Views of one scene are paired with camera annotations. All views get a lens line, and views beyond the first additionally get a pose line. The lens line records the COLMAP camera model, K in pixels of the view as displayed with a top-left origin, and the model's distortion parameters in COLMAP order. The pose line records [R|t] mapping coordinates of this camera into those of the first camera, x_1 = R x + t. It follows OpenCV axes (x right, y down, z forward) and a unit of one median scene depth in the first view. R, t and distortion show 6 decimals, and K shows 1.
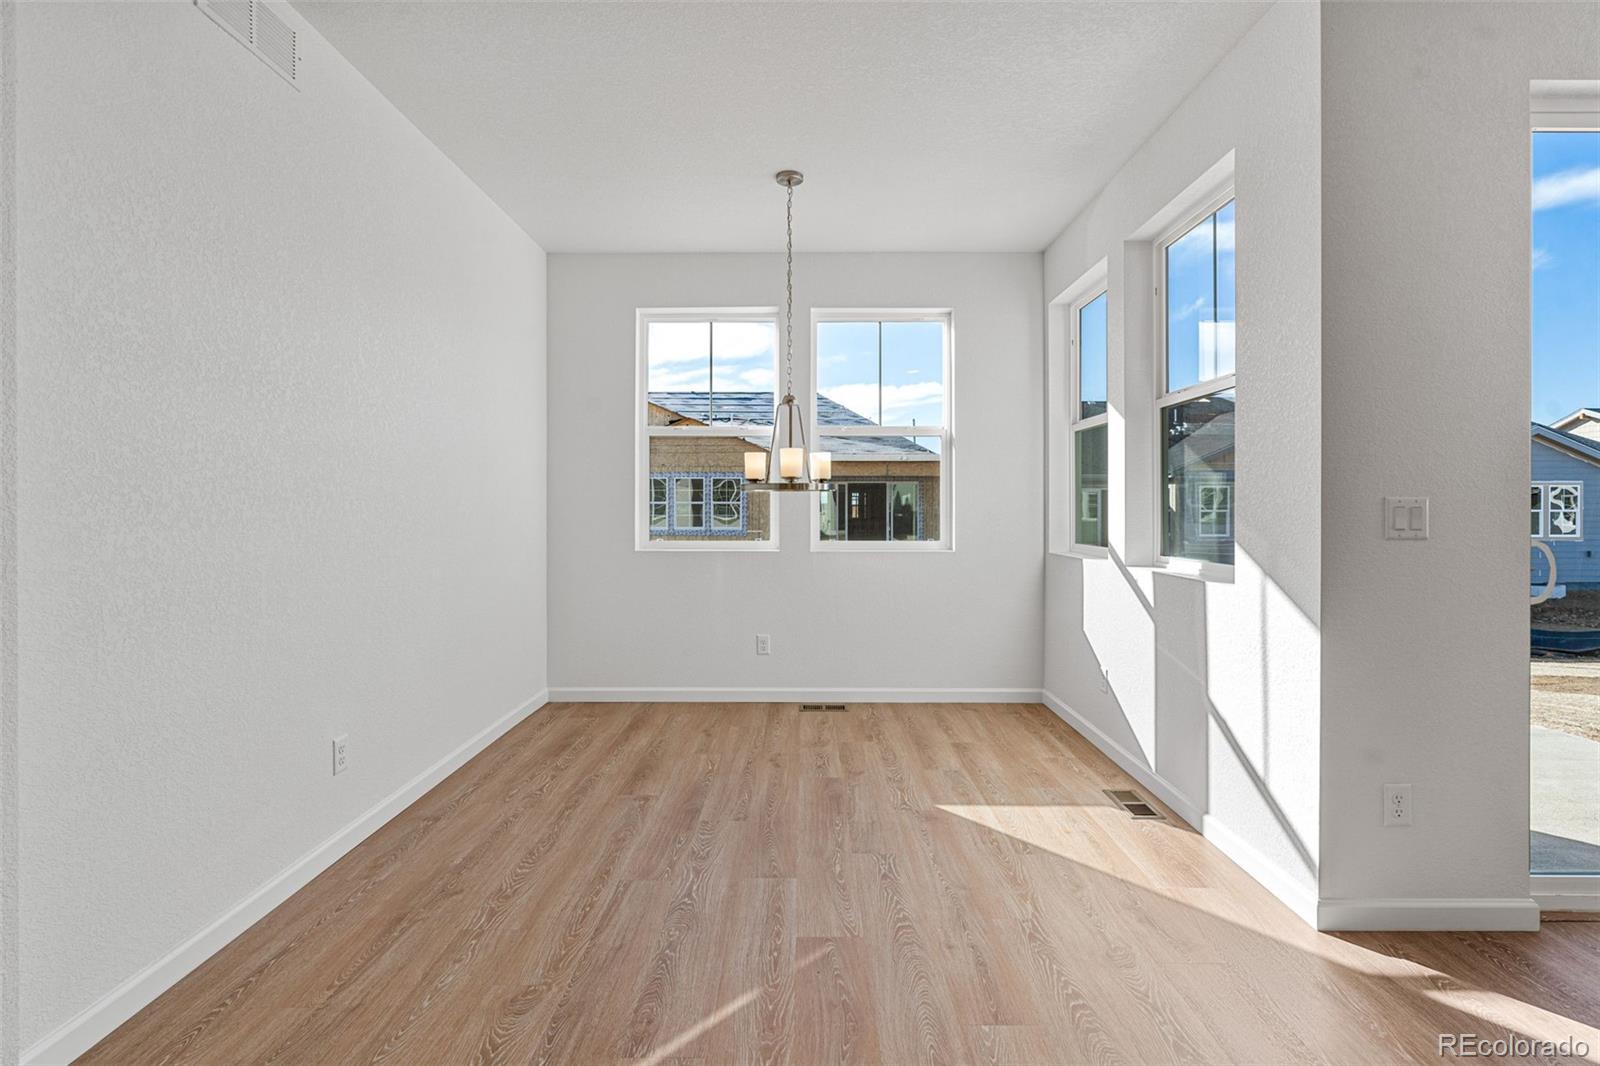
lens RADIAL K [[743.7, 0, 812.1], [0, 743.7, 512.4], [0, 0, 1]] dist [-0.006086, 0.004087]
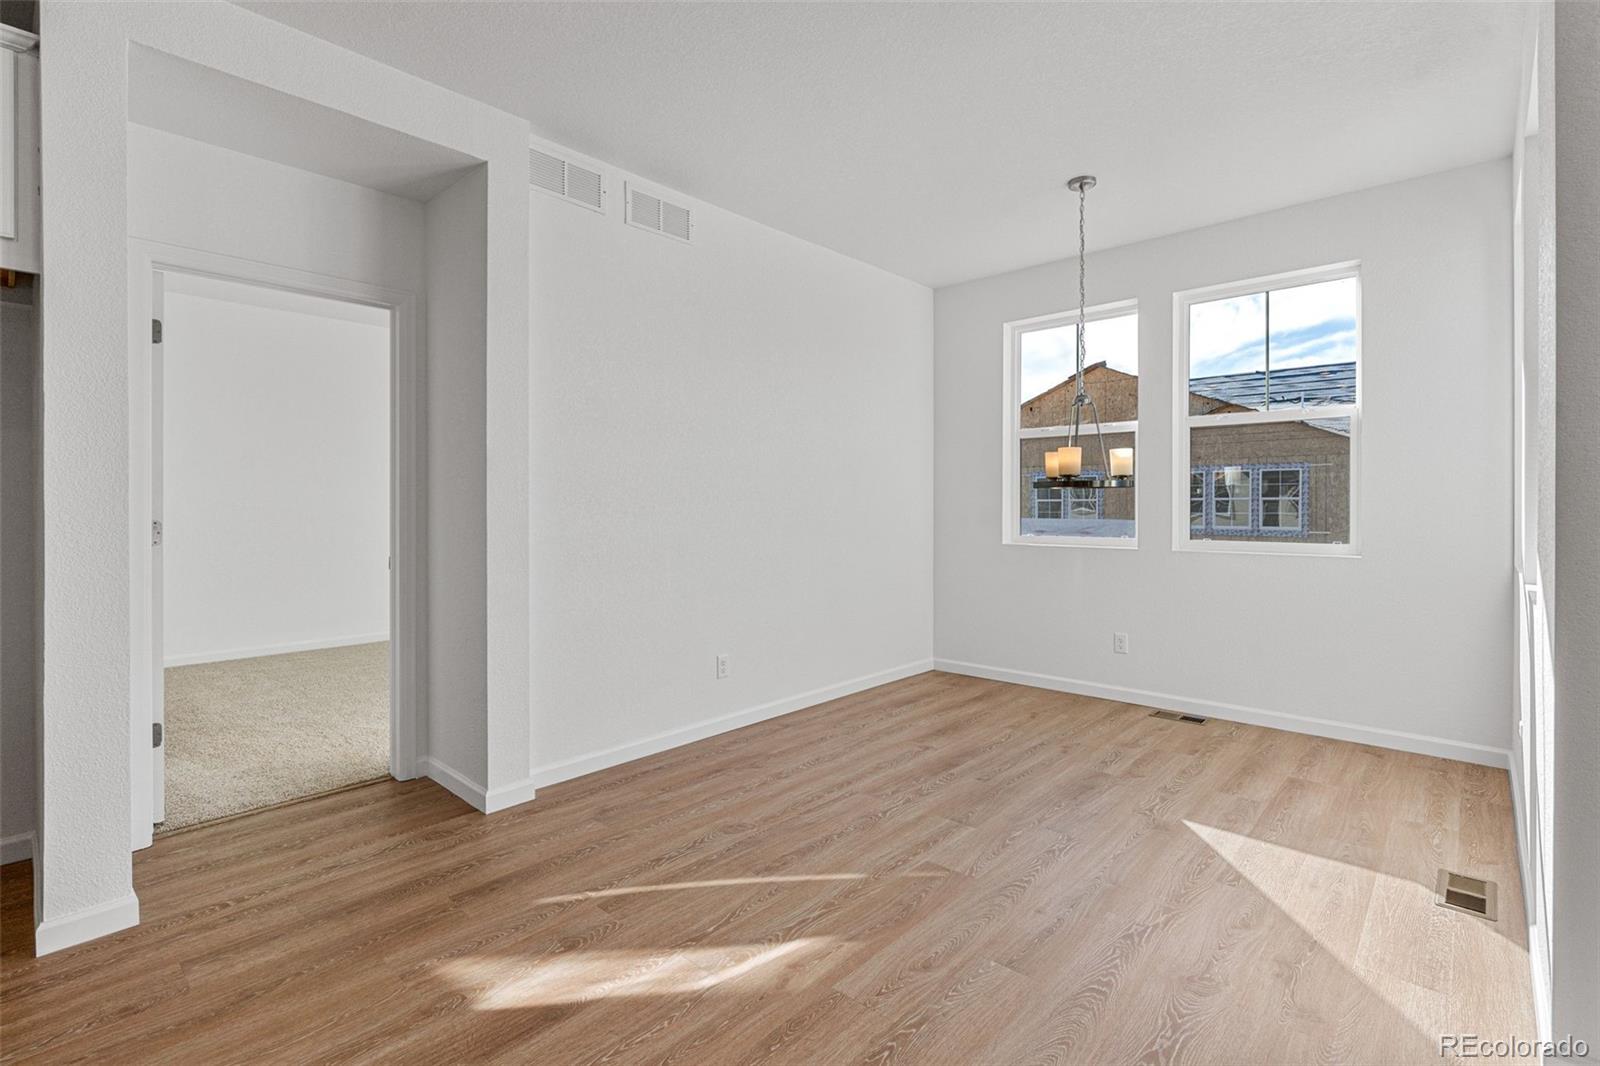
lens RADIAL K [[743.7, 0, 804.8], [0, 743.7, 512.1], [0, 0, 1]] dist [-0.006086, 0.004087]
pose [[0.739070, 0.004551, -0.673614, 0.380009], [-0.002230, 0.999988, 0.004310, 0.000353], [0.673625, -0.001683, 0.739071, -0.015608]]
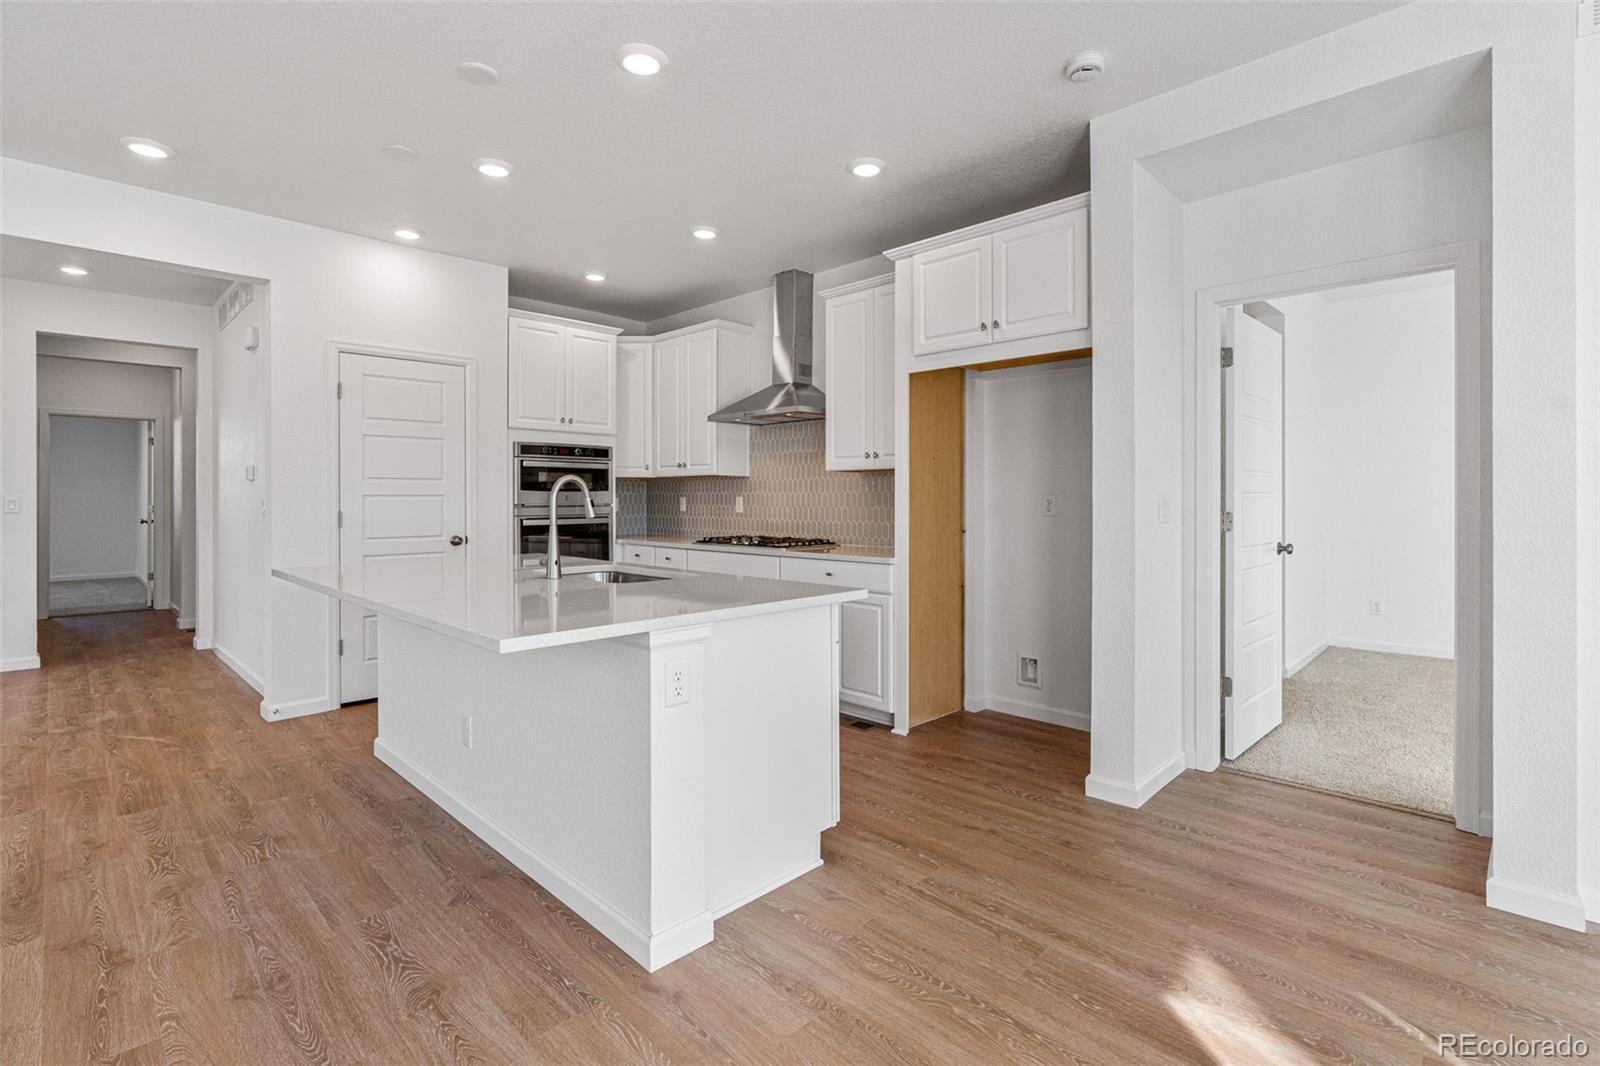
lens RADIAL K [[743.7, 0, 800.8], [0, 743.7, 497.7], [0, 0, 1]] dist [-0.006086, 0.004087]
pose [[-0.701621, 0.000047, -0.712550, 0.418440], [-0.001737, 0.999997, 0.001777, -0.004836], [0.712548, 0.002484, -0.701619, 0.376755]]
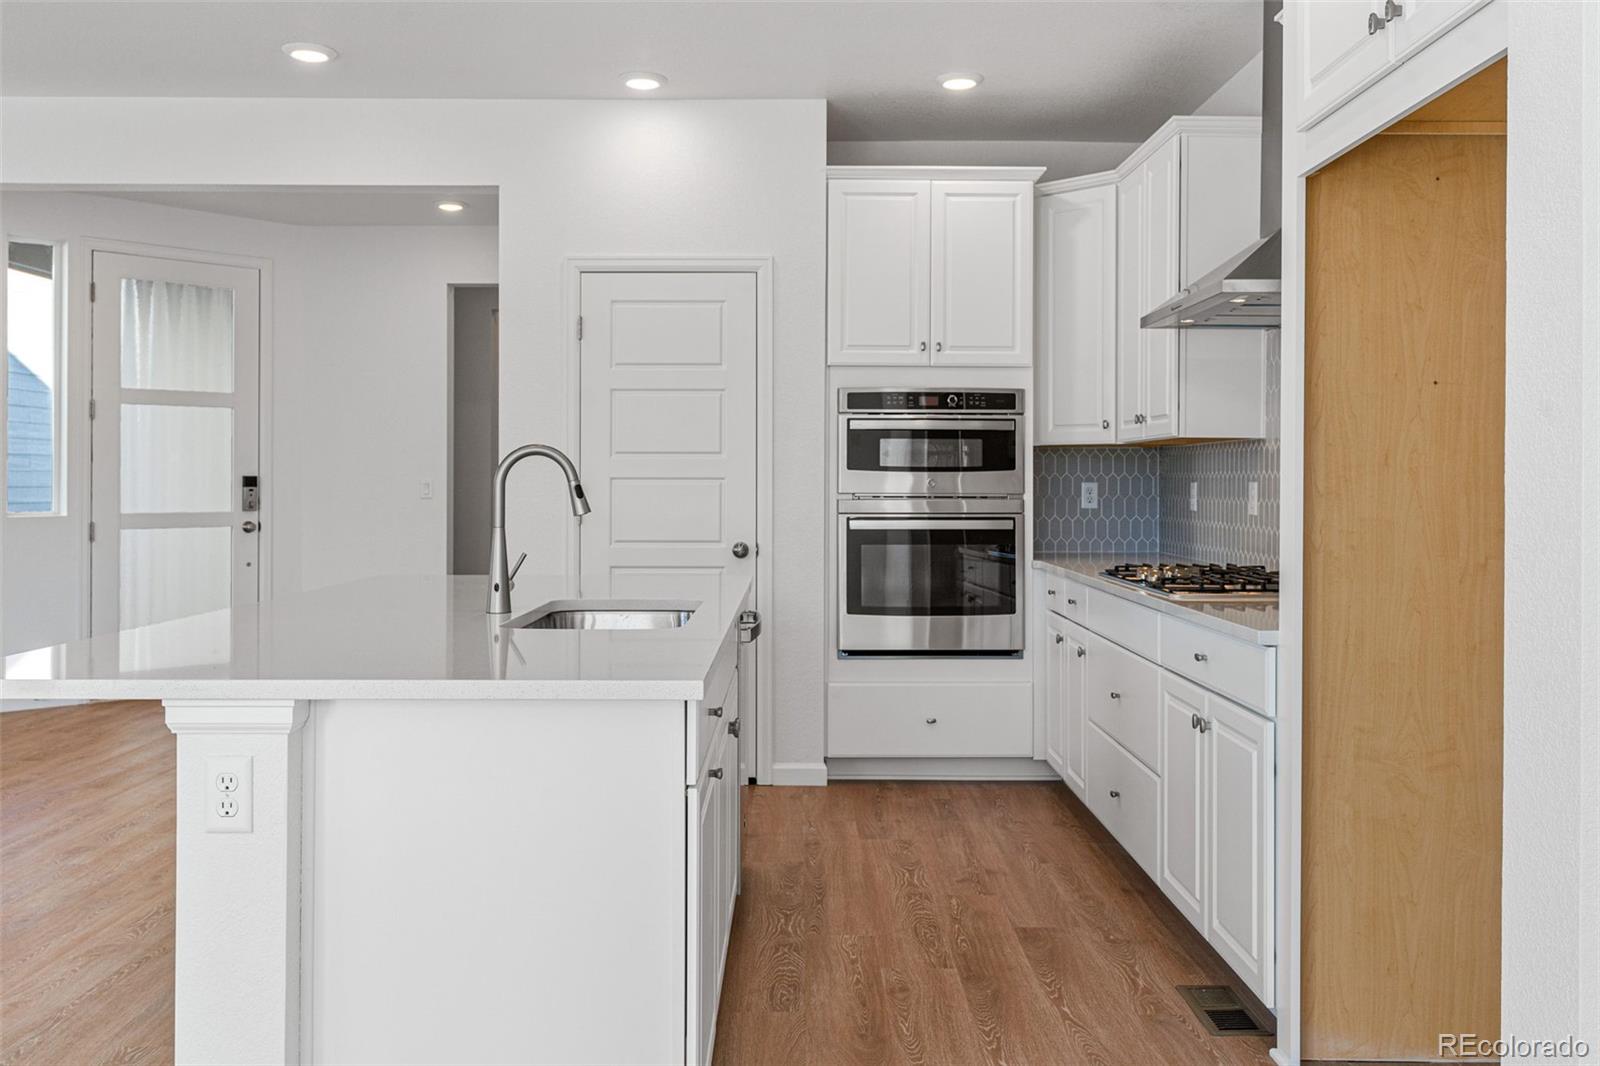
lens RADIAL K [[1335.8, 0, 802.2], [0, 1335.8, 480.8], [0, 0, 1]] dist [0.001010, 0.004044]
pose [[-0.999981, -0.003464, -0.005066, -0.167114], [-0.003475, 0.999992, 0.002109, -0.006076], [0.005059, 0.002127, -0.999985, 0.512998]]
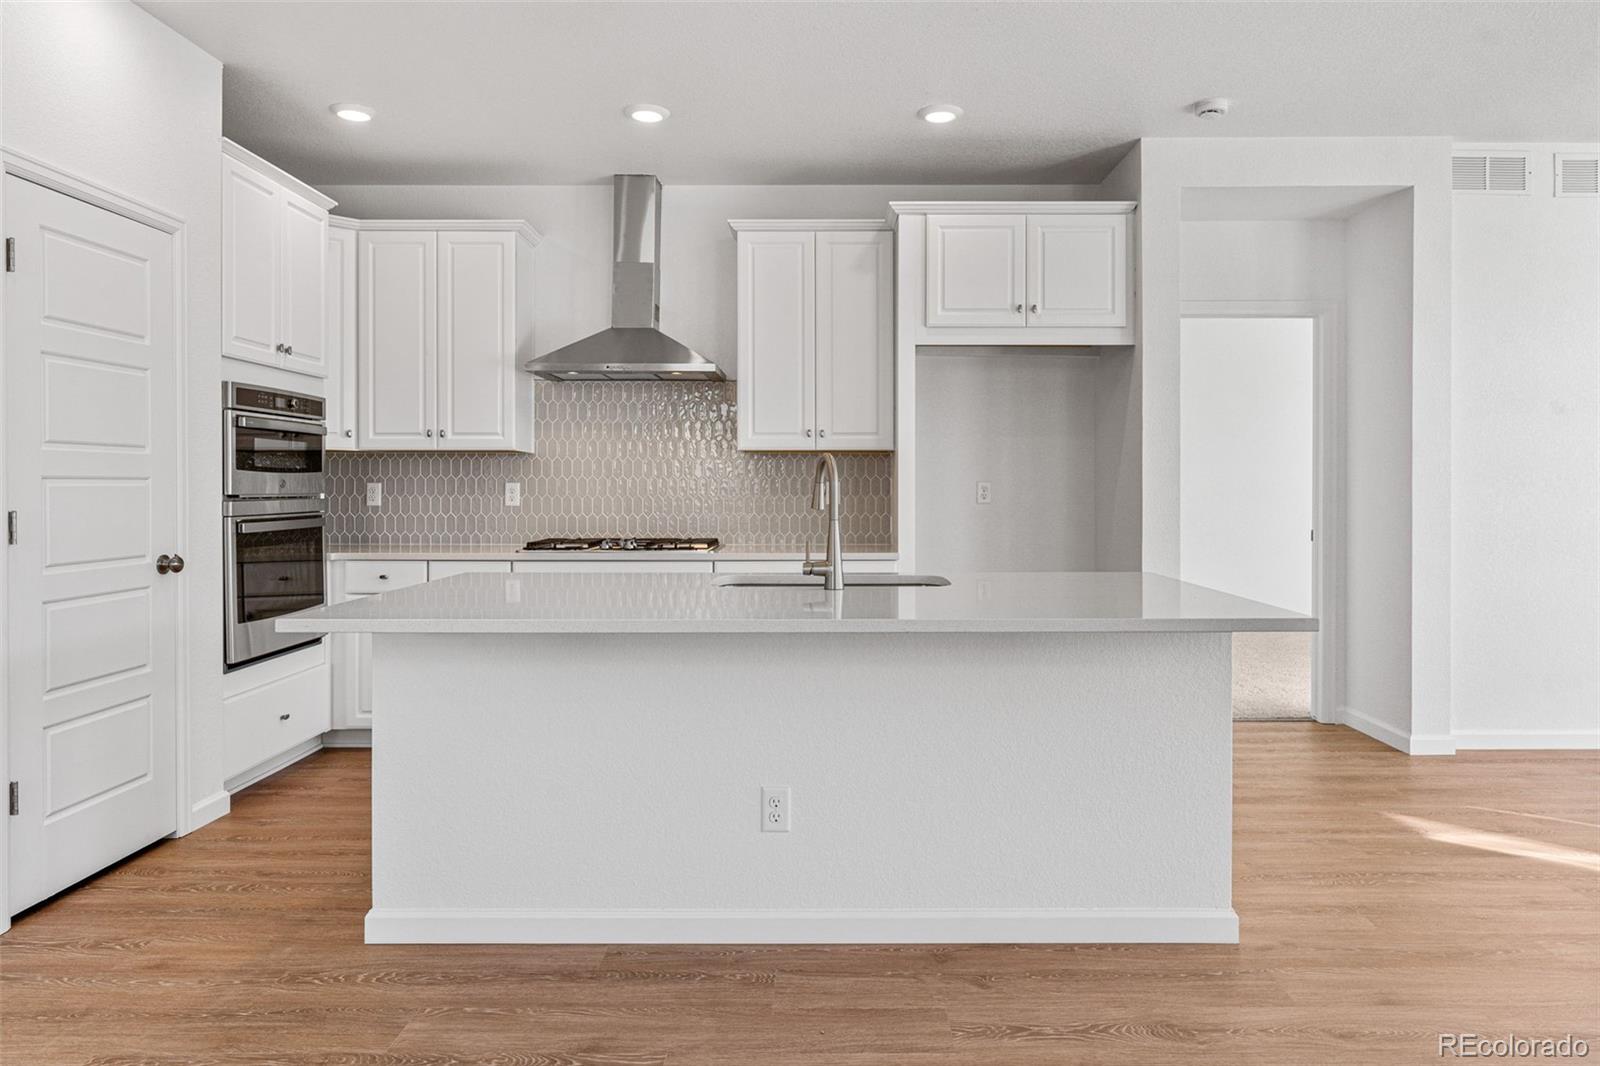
lens RADIAL K [[1044.7, 0, 823.7], [0, 1044.7, 486.3], [0, 0, 1]] dist [0.005313, -0.000112]
pose [[-0.000442, -0.000171, -1.000000, 0.894457], [-0.003065, 0.999995, -0.000170, 0.000262], [0.999995, 0.003065, -0.000443, -0.390129]]
